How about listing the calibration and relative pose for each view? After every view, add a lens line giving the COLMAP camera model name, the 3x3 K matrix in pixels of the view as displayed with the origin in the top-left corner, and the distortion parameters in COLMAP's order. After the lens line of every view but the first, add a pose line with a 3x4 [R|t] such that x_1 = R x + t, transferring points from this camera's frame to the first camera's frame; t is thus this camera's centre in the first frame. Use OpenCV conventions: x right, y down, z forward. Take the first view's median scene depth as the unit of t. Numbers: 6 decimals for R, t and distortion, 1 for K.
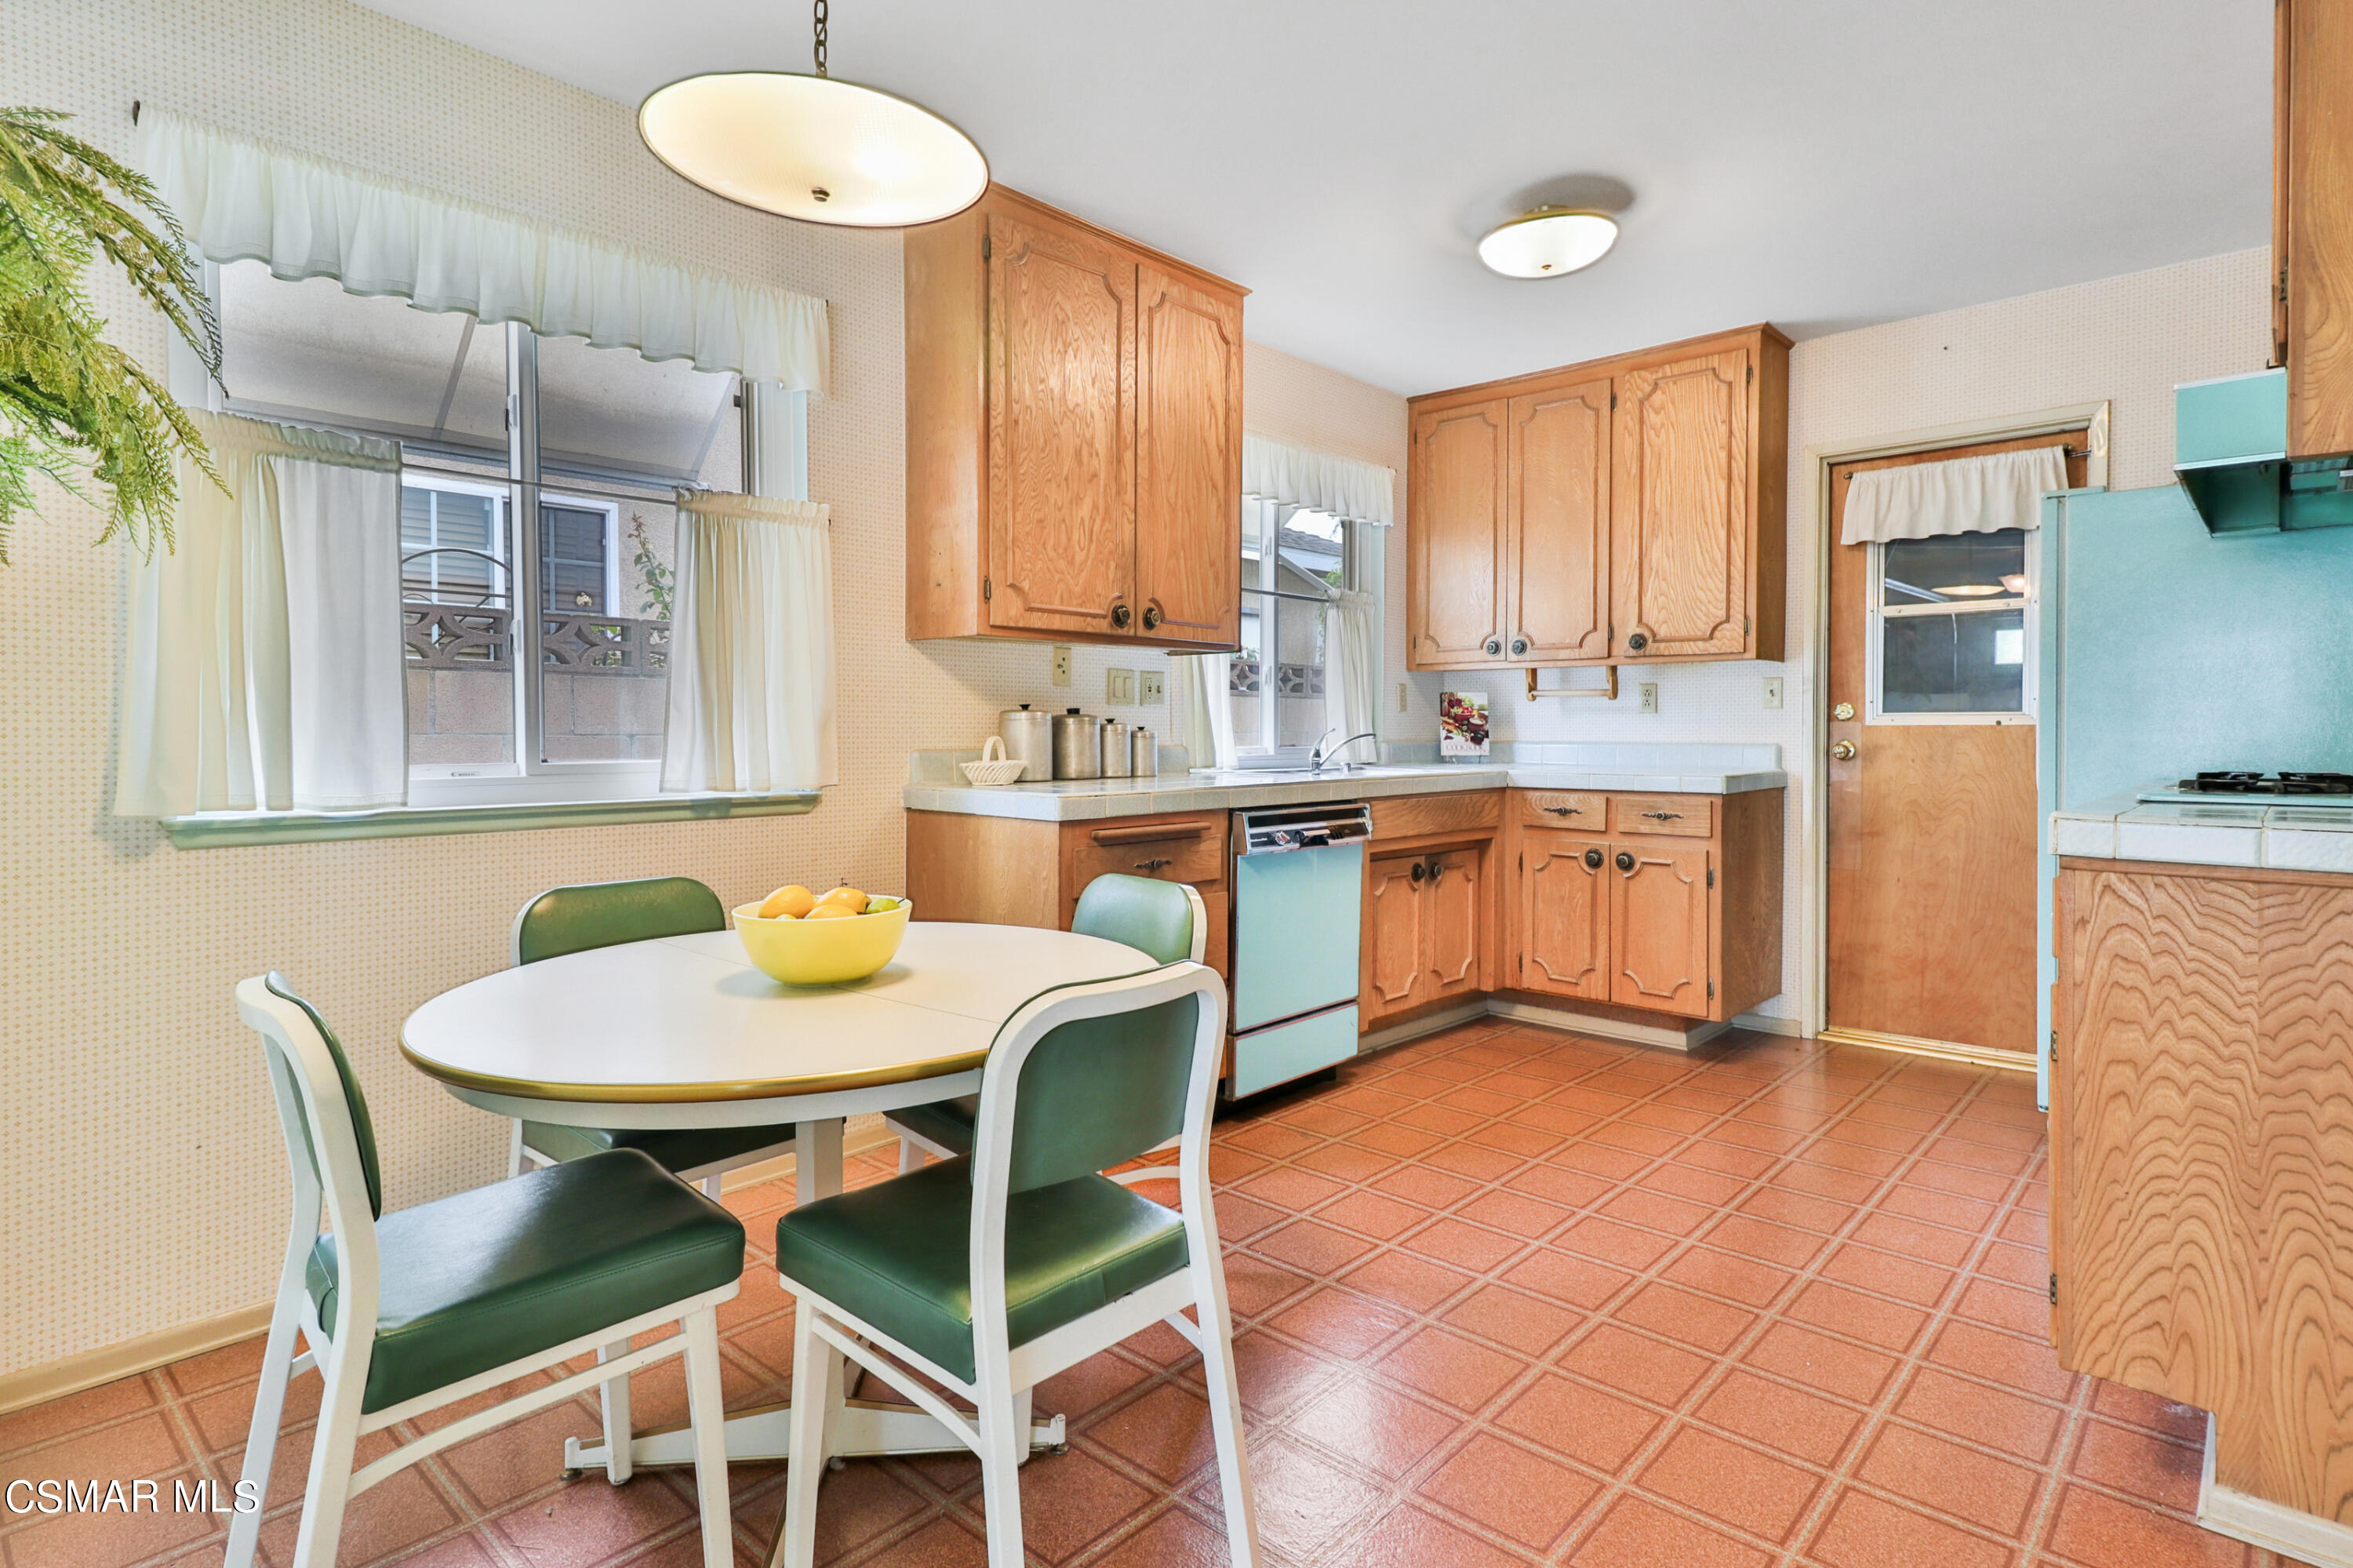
lens RADIAL K [[1228.5, 0, 1187.0], [0, 1228.5, 744.5], [0, 0, 1]] dist [0.031335, -0.000414]
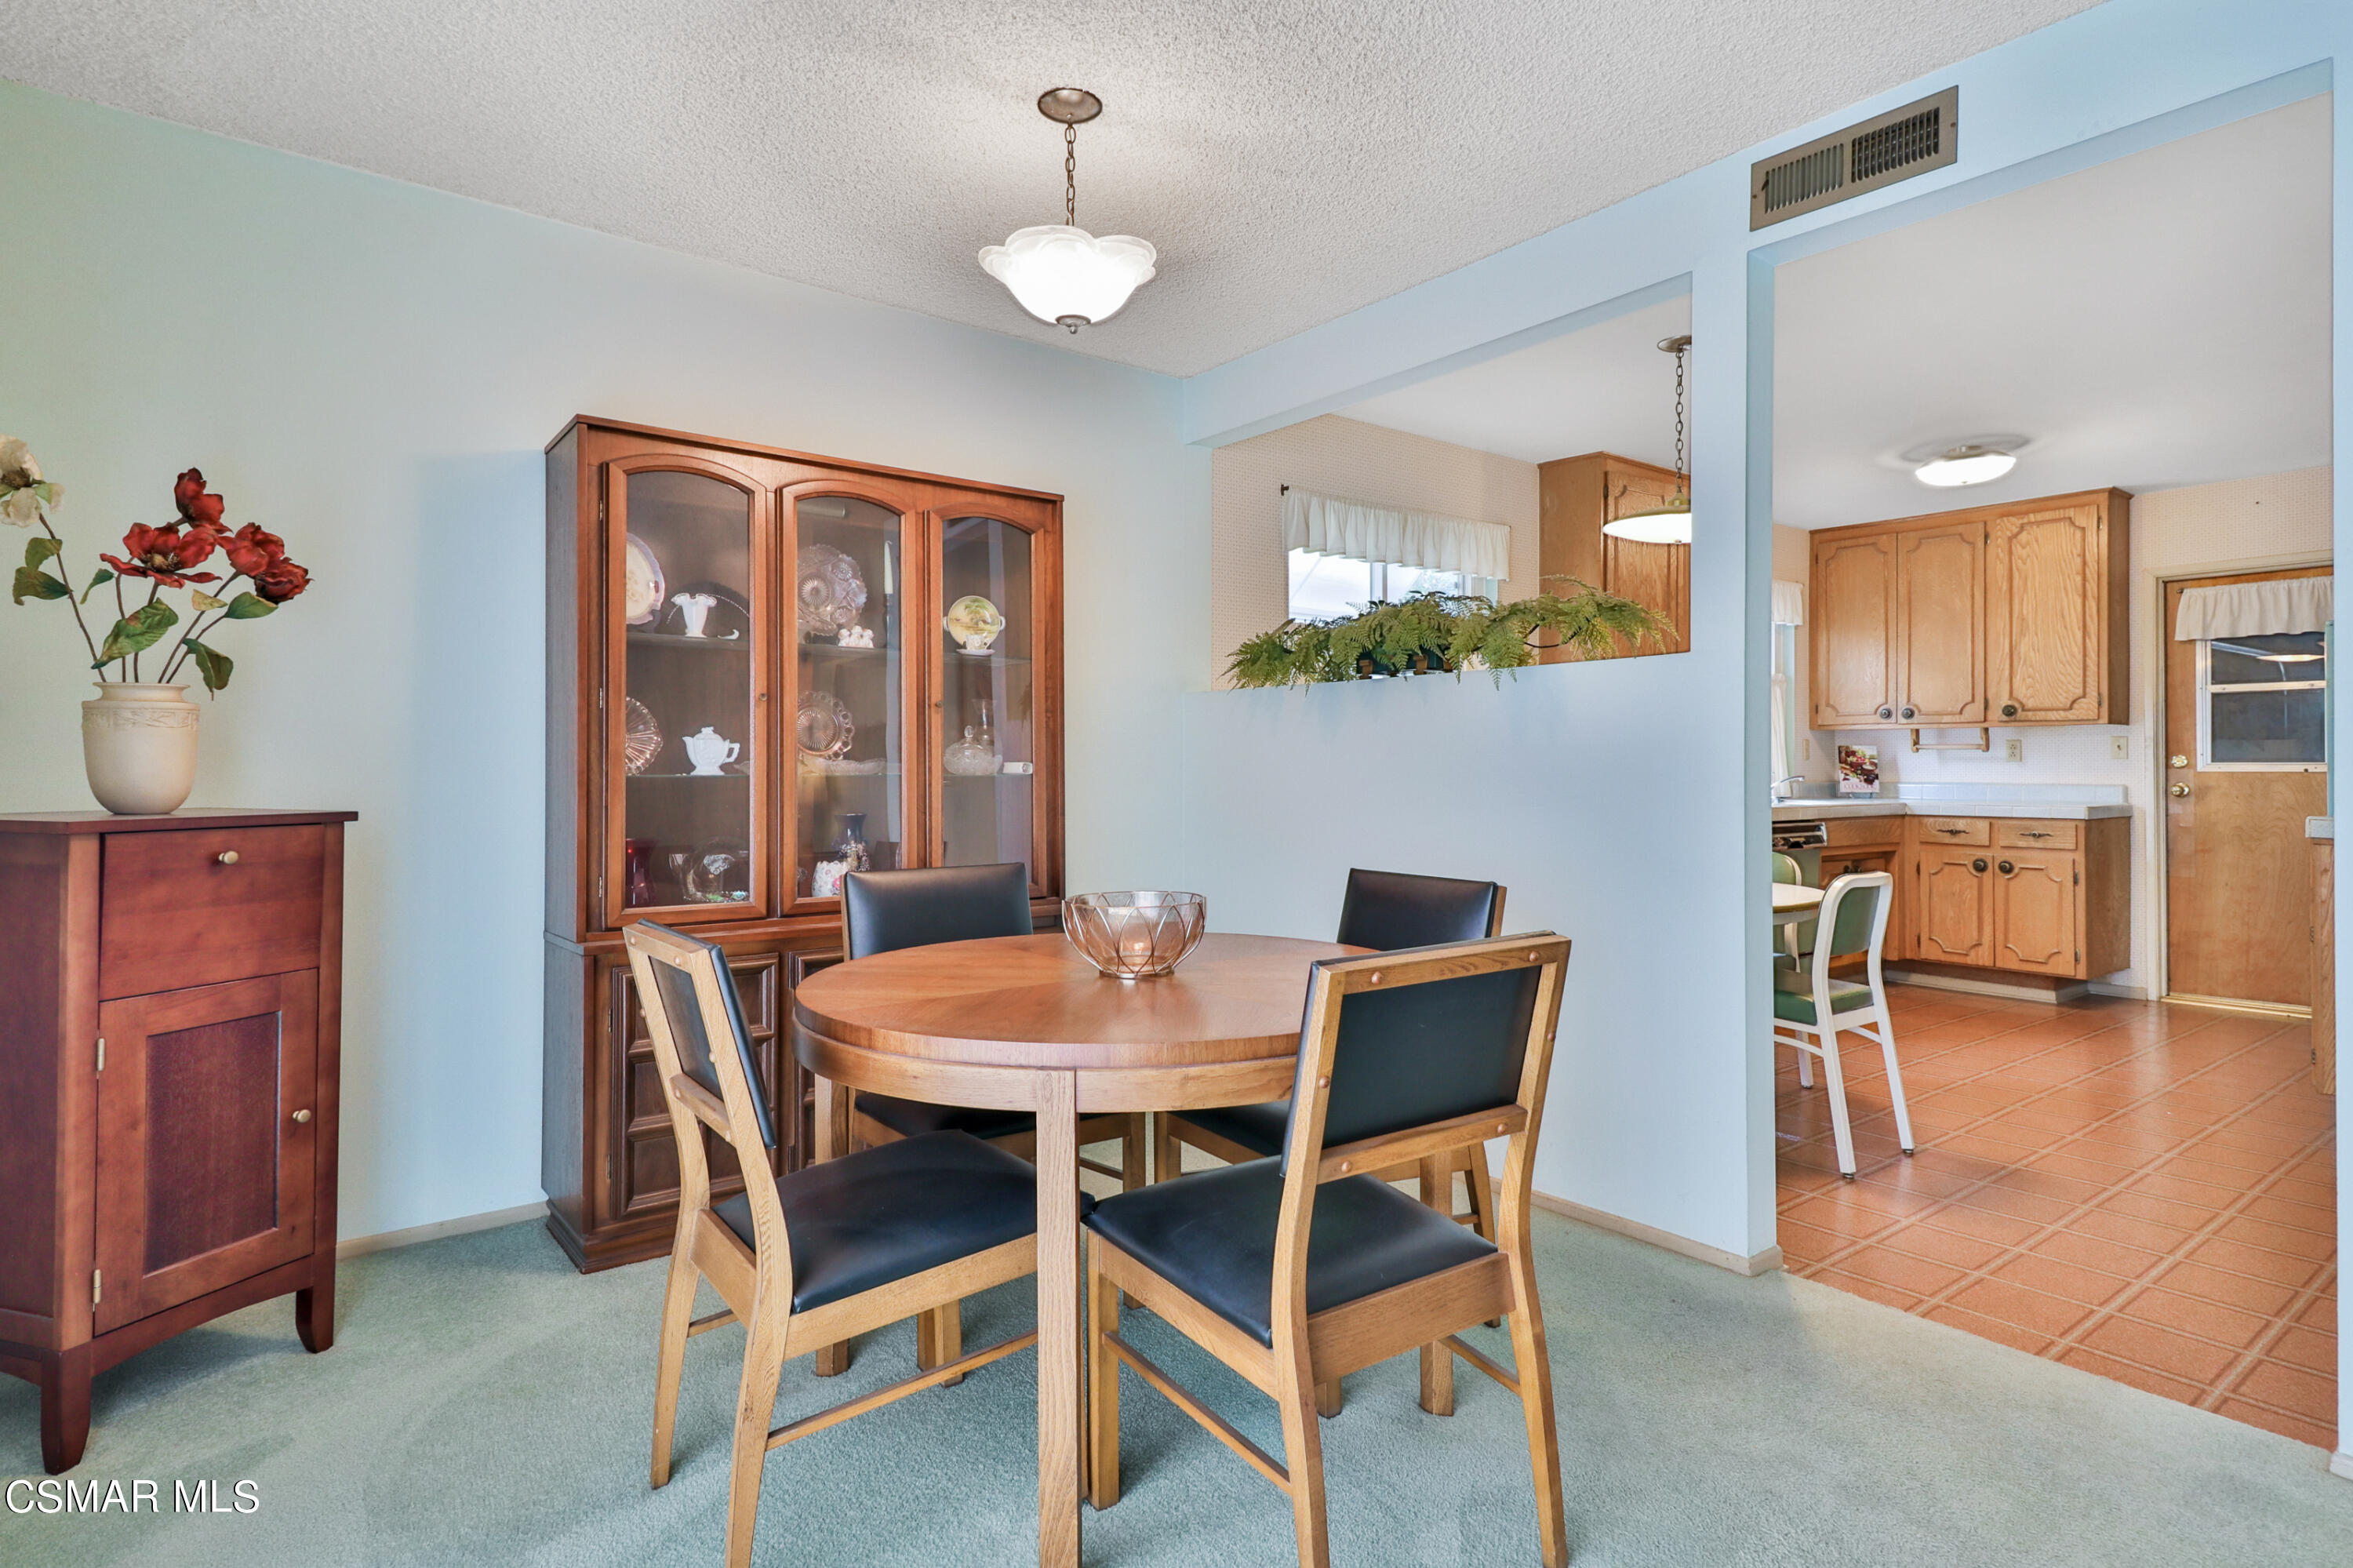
lens RADIAL K [[1261.6, 0, 1167.4], [0, 1261.6, 753.5], [0, 0, 1]] dist [0.035713, -0.009660]
pose [[0.985288, 0.000081, -0.170901, -0.334385], [-0.004426, 0.999677, -0.025044, 0.005323], [0.170844, 0.025432, 0.984970, -0.599707]]
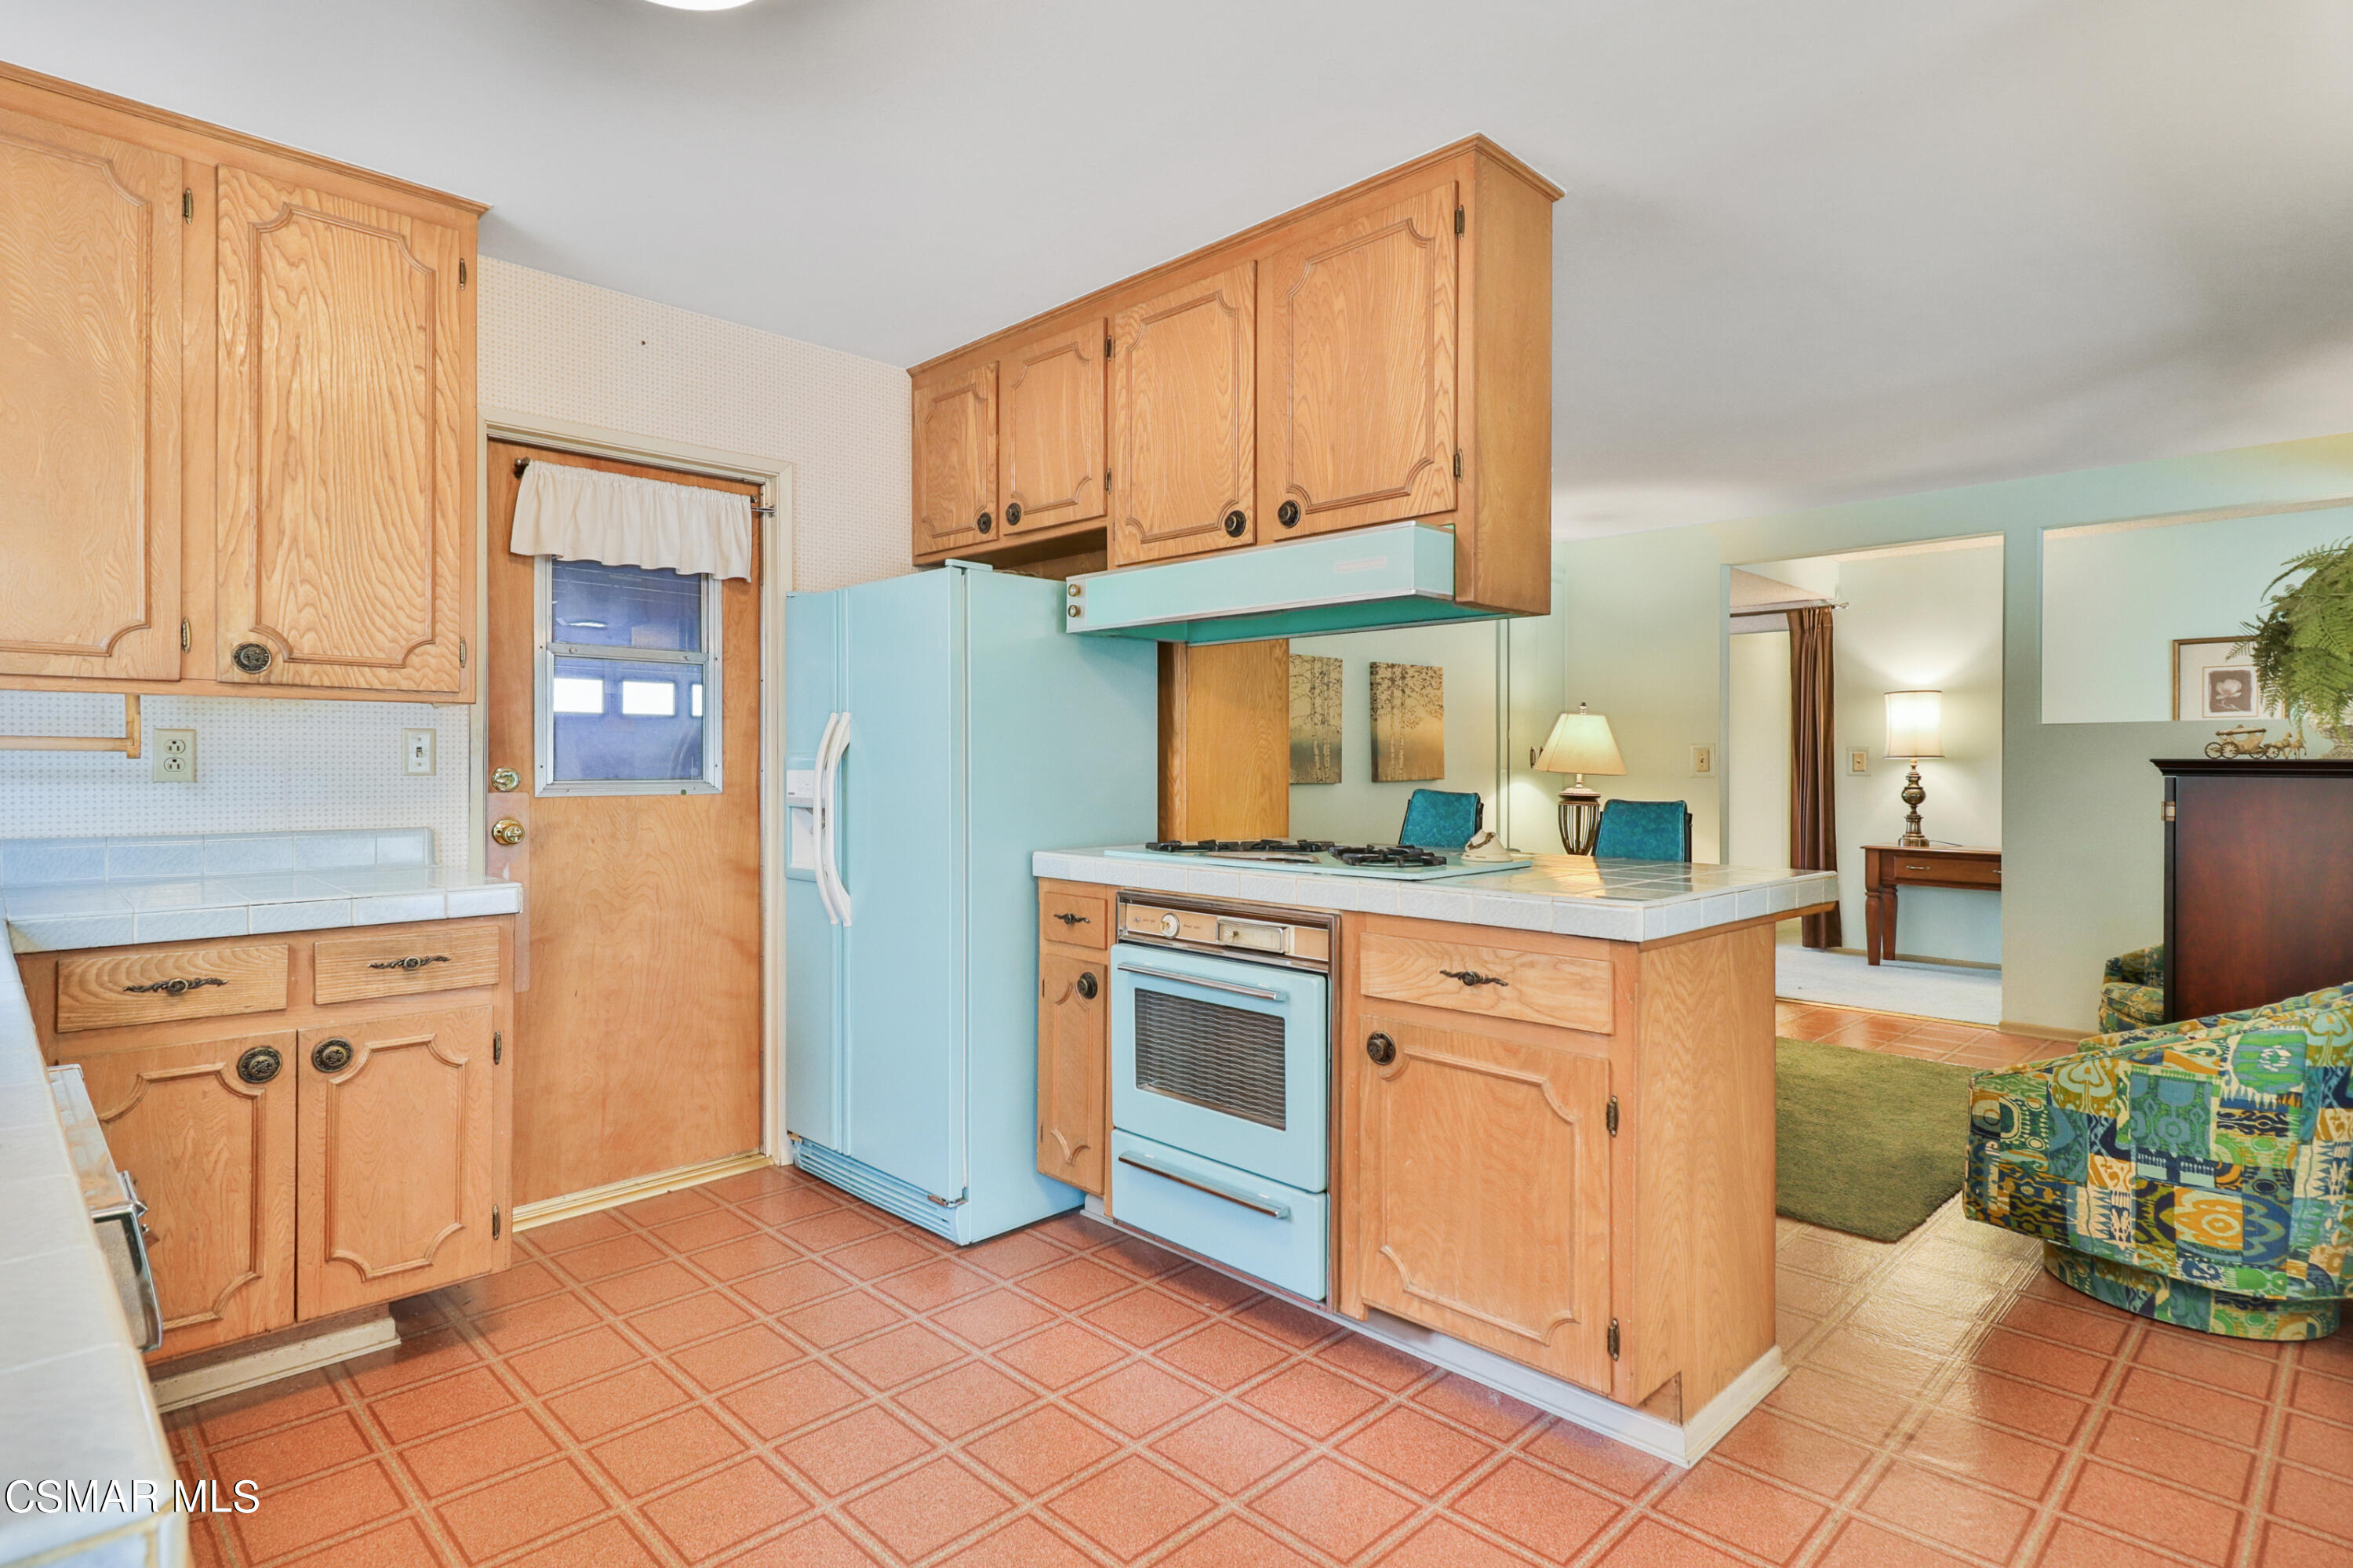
lens RADIAL K [[1202.0, 0, 1167.6], [0, 1202.0, 761.7], [0, 0, 1]] dist [0.019245, -0.001499]
pose [[0.052754, 0.001595, 0.998606, -0.167795], [0.011512, 0.999931, -0.002205, -0.031436], [-0.998541, 0.011613, 0.052732, 0.580631]]
